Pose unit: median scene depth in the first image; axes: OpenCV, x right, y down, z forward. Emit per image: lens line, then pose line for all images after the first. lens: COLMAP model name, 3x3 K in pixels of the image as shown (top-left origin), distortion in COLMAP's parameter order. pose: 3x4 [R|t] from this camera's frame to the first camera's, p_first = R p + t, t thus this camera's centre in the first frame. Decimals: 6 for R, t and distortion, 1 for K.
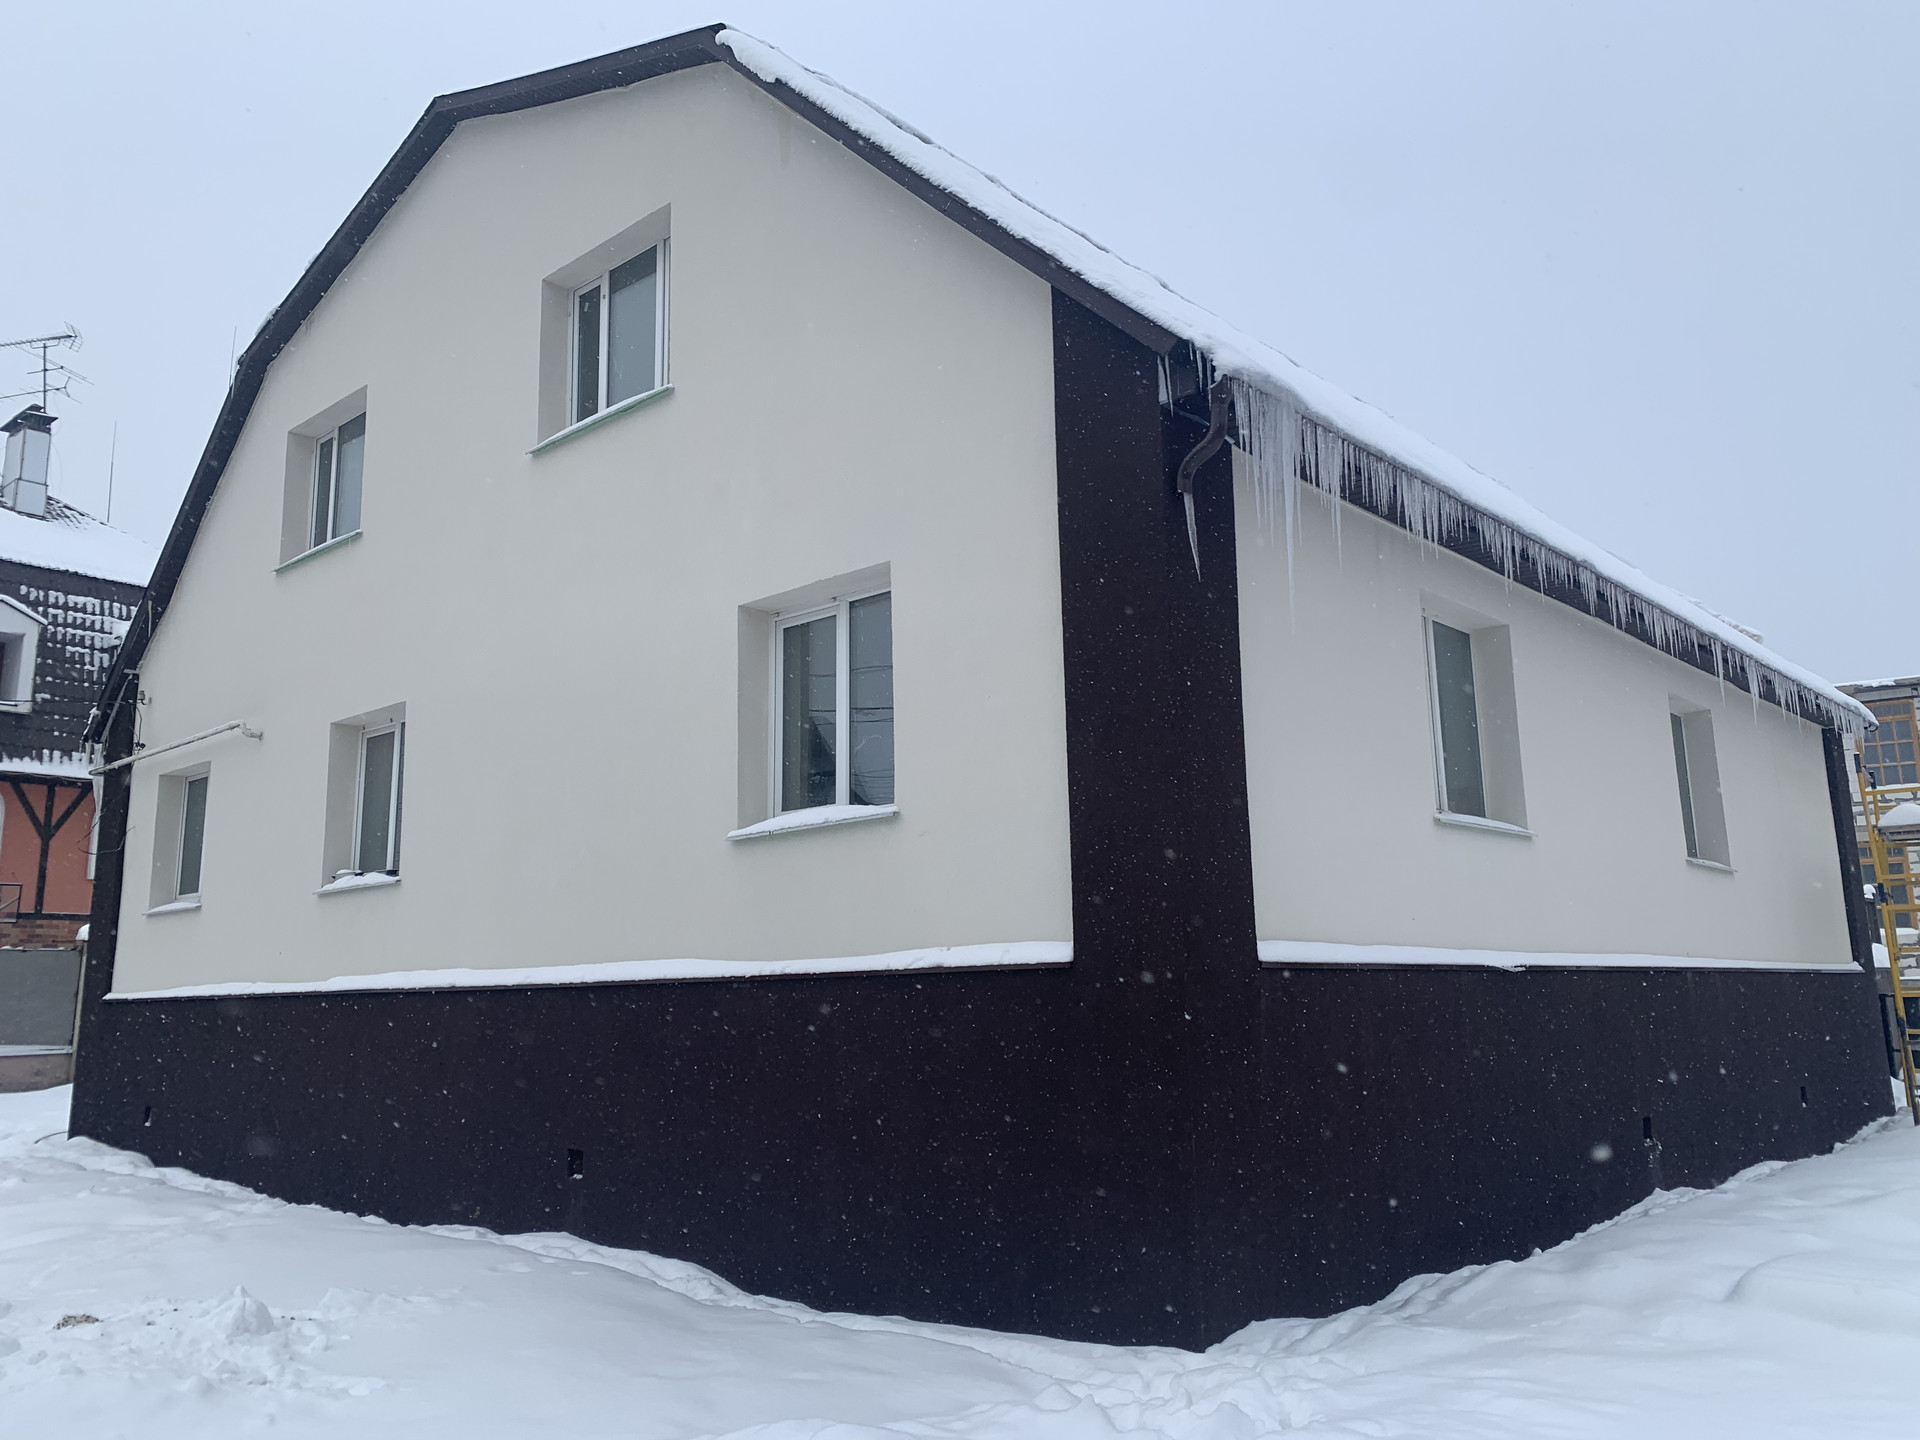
lens RADIAL K [[1465.7, 0, 960.0], [0, 1465.7, 720.0], [0, 0, 1]] dist [0.025311, -0.007282]
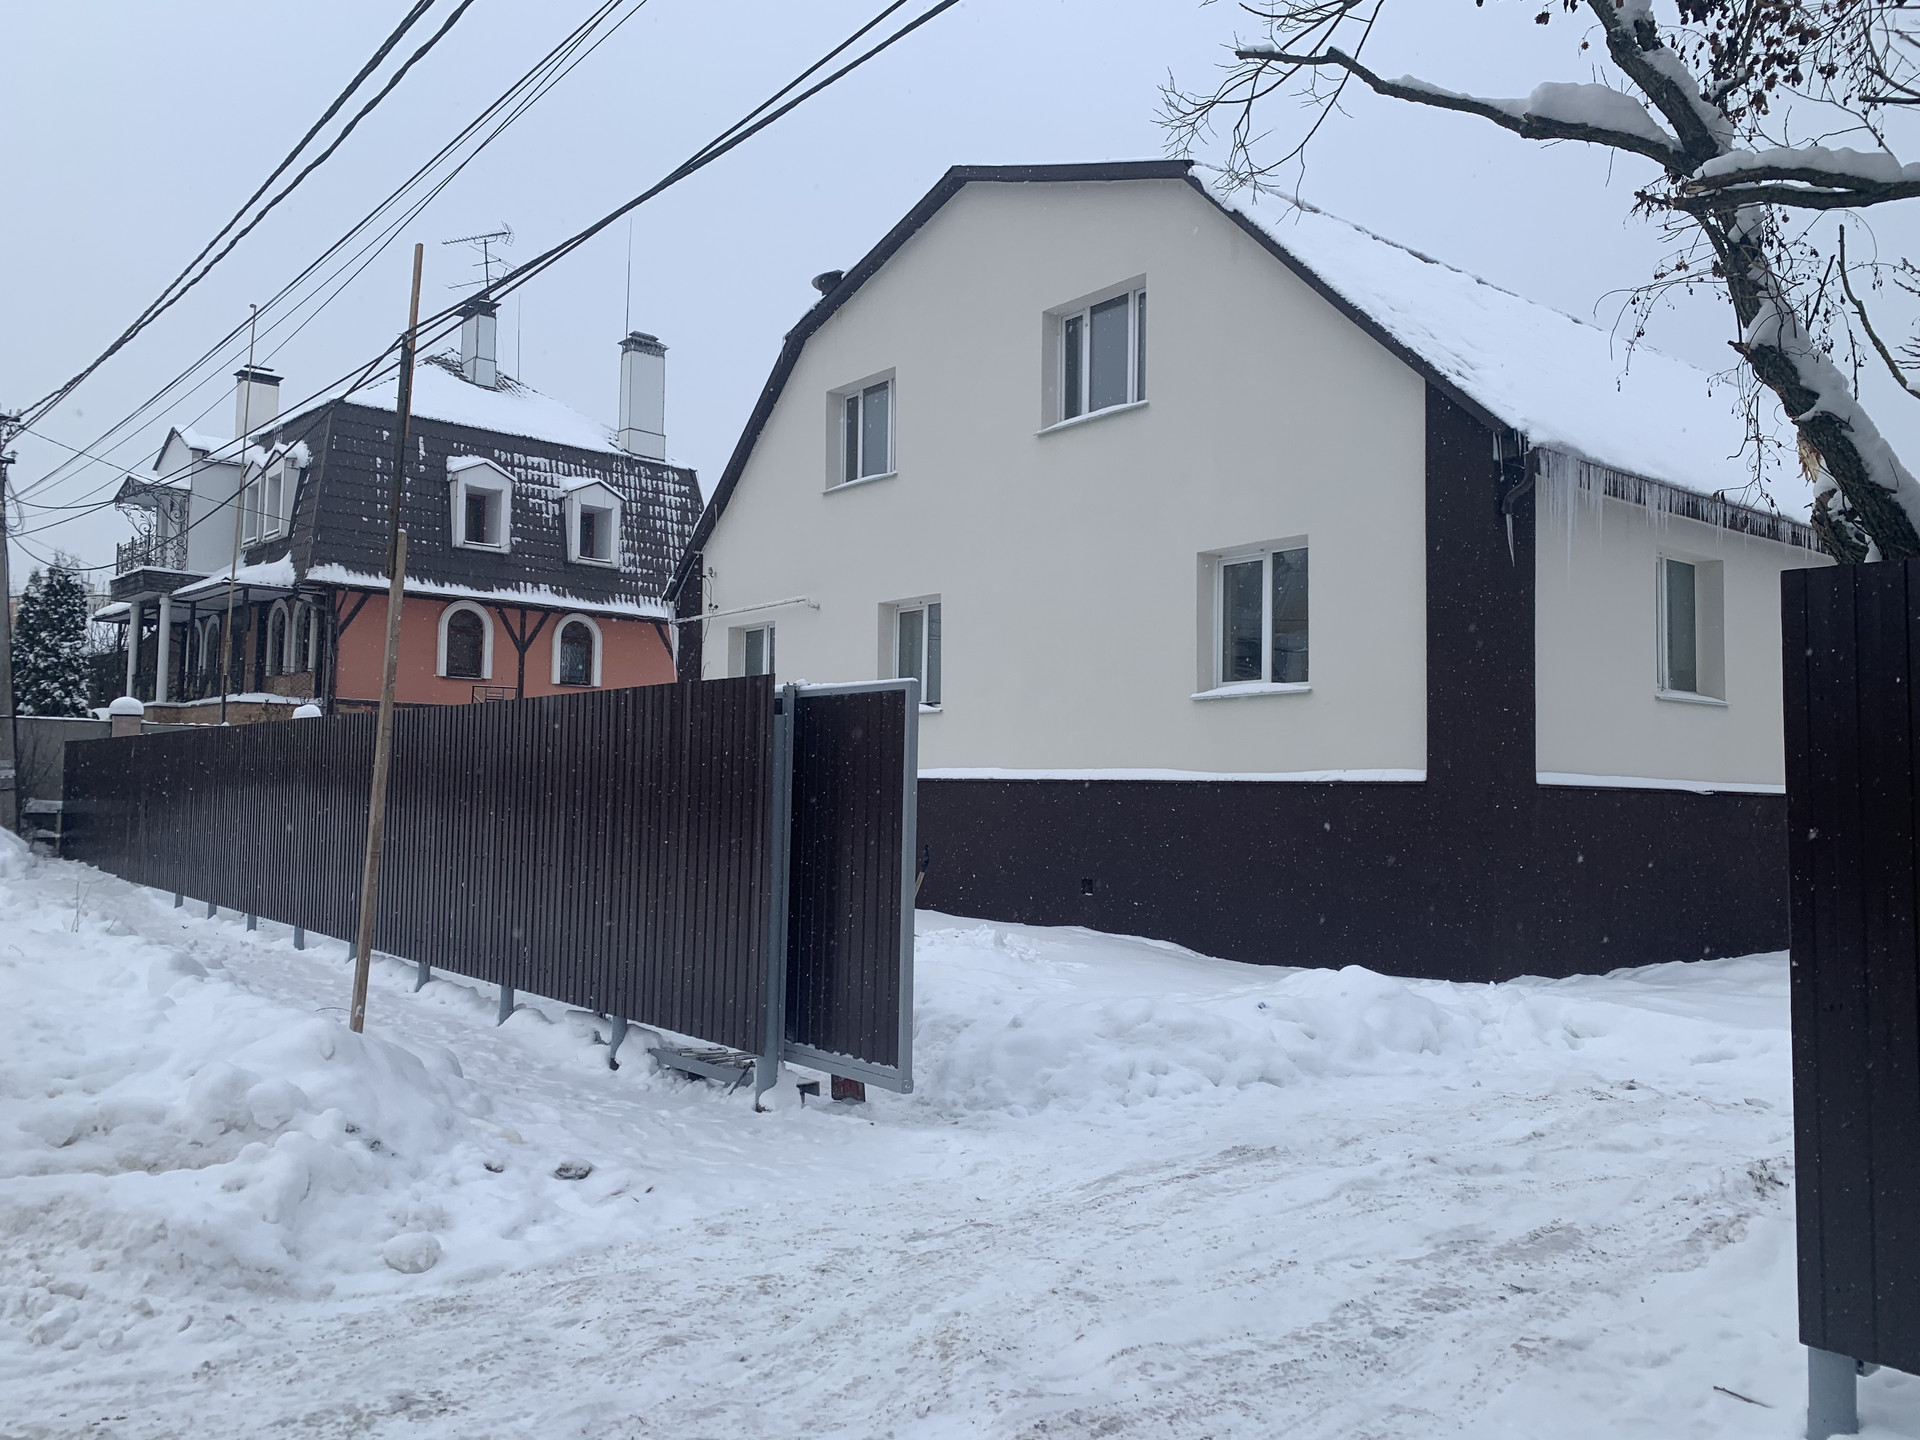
lens RADIAL K [[1465.7, 0, 960.0], [0, 1465.7, 720.0], [0, 0, 1]] dist [0.025311, -0.007282]
pose [[0.987894, 0.024087, -0.153249, -0.152116], [-0.003105, 0.990745, 0.135700, -0.107931], [0.155099, -0.133582, 0.978826, -0.596356]]
